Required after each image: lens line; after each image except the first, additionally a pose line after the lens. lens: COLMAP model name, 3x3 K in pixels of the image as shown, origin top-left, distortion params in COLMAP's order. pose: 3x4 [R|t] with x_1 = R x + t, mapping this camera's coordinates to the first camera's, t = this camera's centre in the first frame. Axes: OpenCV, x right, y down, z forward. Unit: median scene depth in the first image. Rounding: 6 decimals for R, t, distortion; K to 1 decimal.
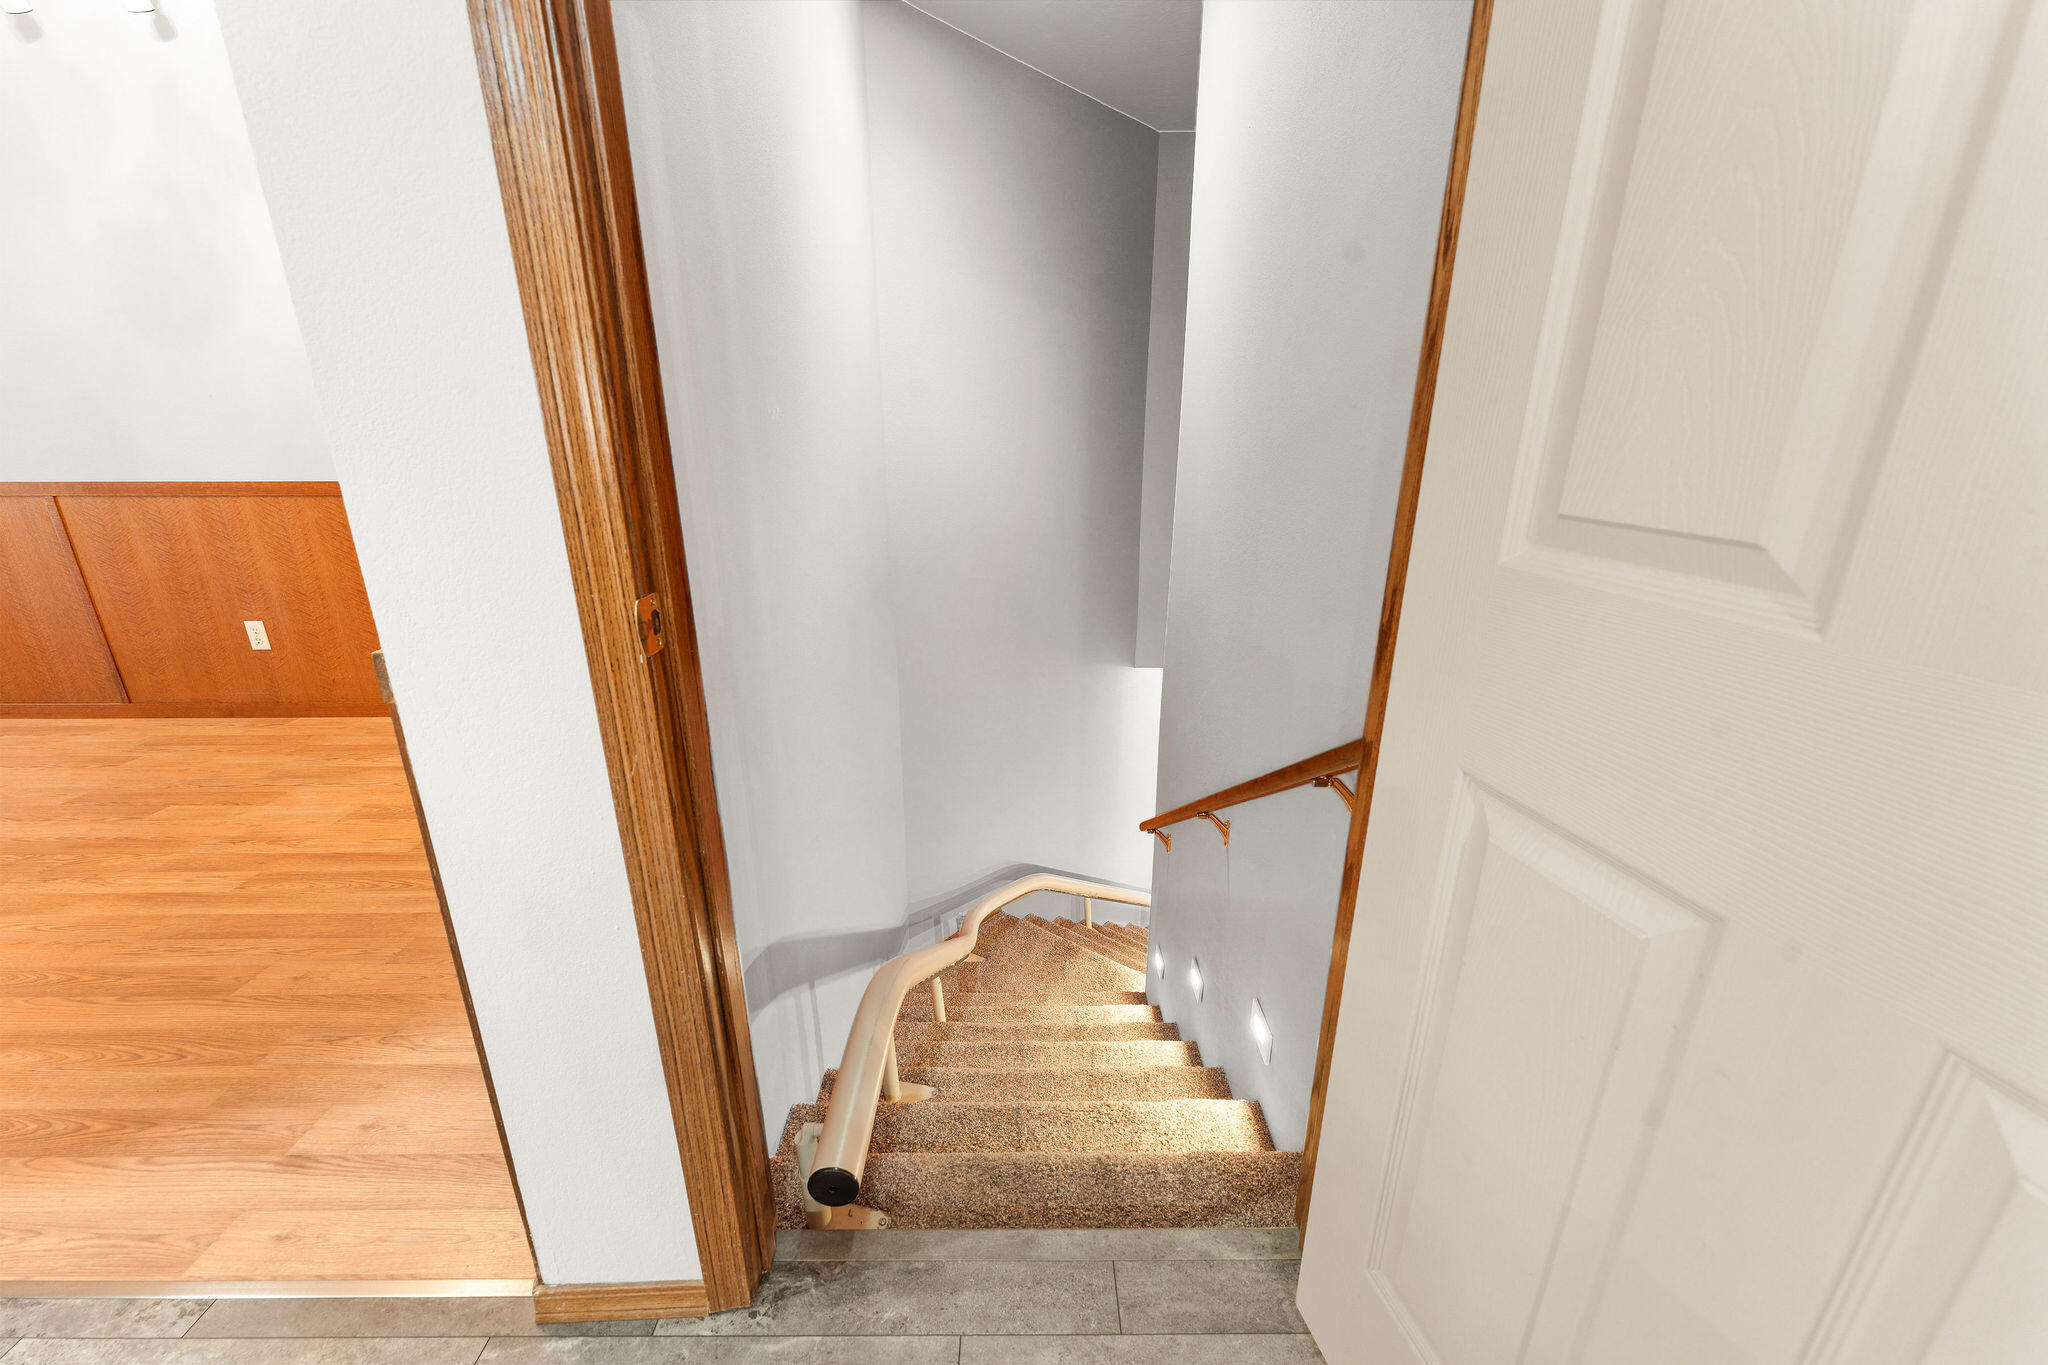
lens RADIAL K [[814.9, 0, 1024.0], [0, 814.9, 682.5], [0, 0, 1]] dist [0.001923, -0.000056]
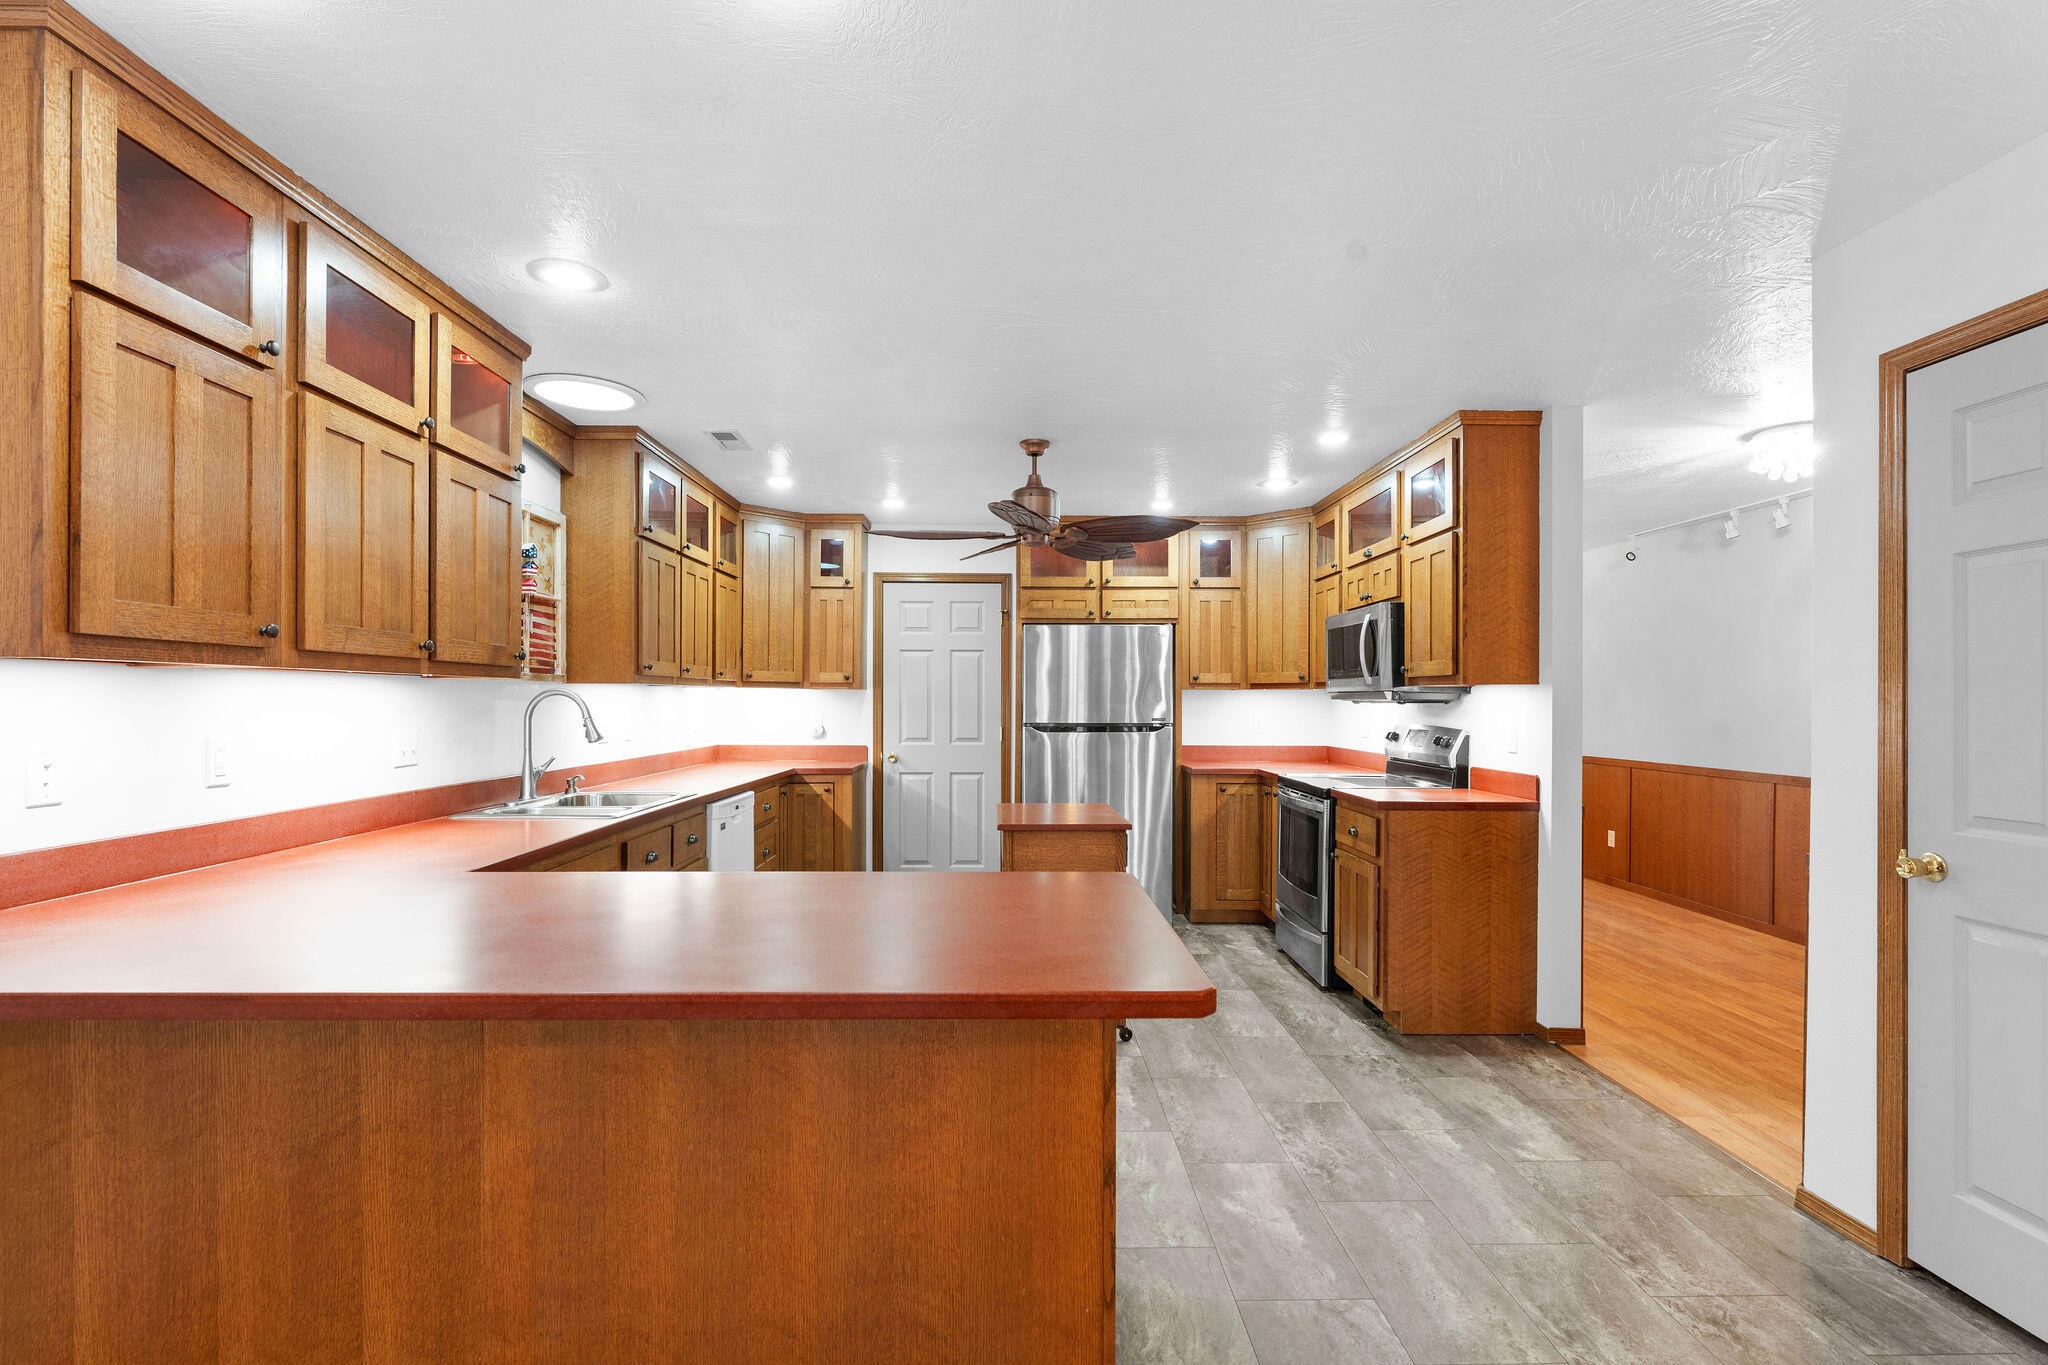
lens RADIAL K [[984.8, 0, 1024.0], [0, 984.8, 682.5], [0, 0, 1]] dist [-0.002372, -0.000762]
pose [[0.028722, -0.007364, -0.999560, 0.887984], [-0.334048, 0.942411, -0.016542, 0.137057], [0.942118, 0.334376, 0.024608, -0.629470]]
